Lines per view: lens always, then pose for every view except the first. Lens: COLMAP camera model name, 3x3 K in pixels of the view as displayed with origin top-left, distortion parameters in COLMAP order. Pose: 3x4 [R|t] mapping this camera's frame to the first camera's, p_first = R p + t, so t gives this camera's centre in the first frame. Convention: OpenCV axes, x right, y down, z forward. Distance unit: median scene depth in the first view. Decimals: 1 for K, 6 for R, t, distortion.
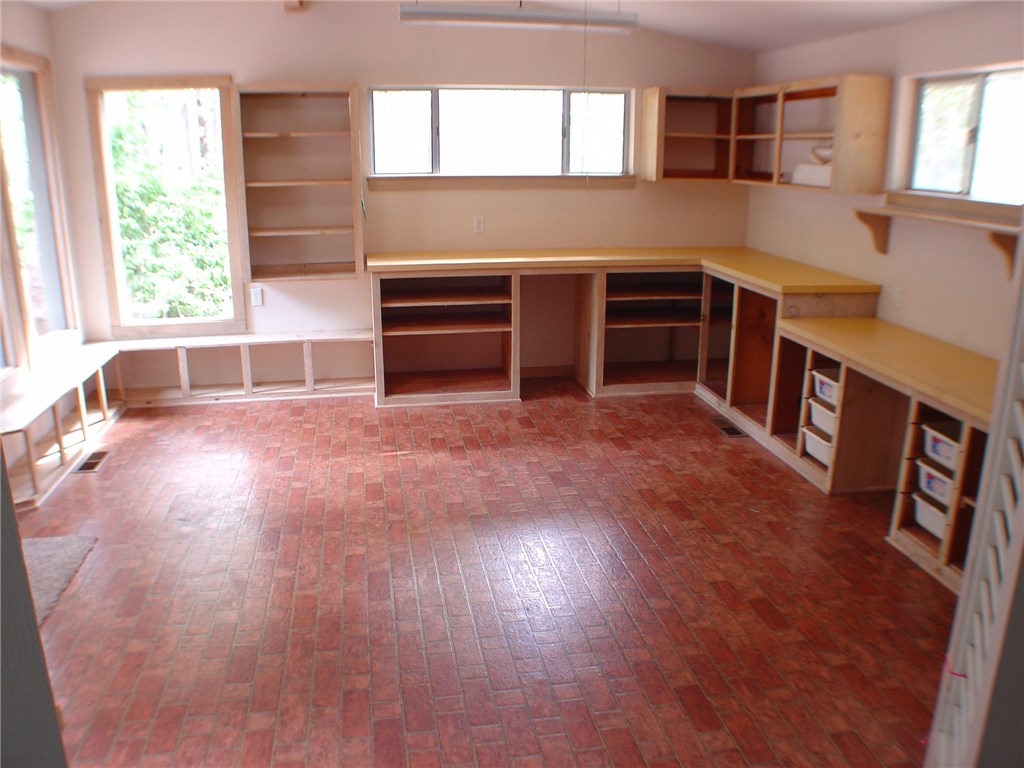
lens RADIAL K [[822.0, 0, 512.0], [0, 822.0, 384.0], [0, 0, 1]] dist [-0.005701, -0.001401]
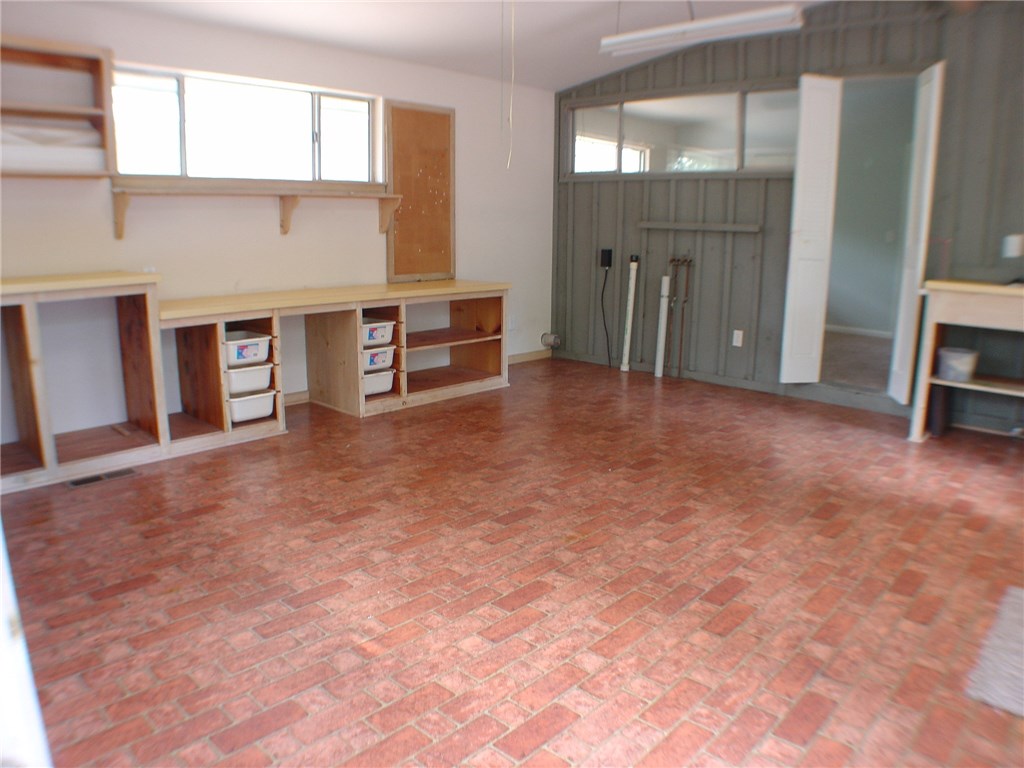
lens RADIAL K [[736.6, 0, 512.0], [0, 736.6, 384.0], [0, 0, 1]] dist [-0.121063, -0.000622]
pose [[-0.587316, -0.173026, 0.790647, -0.530333], [0.227369, 0.902270, 0.366350, -0.204881], [-0.776765, 0.394931, -0.490577, 1.122493]]
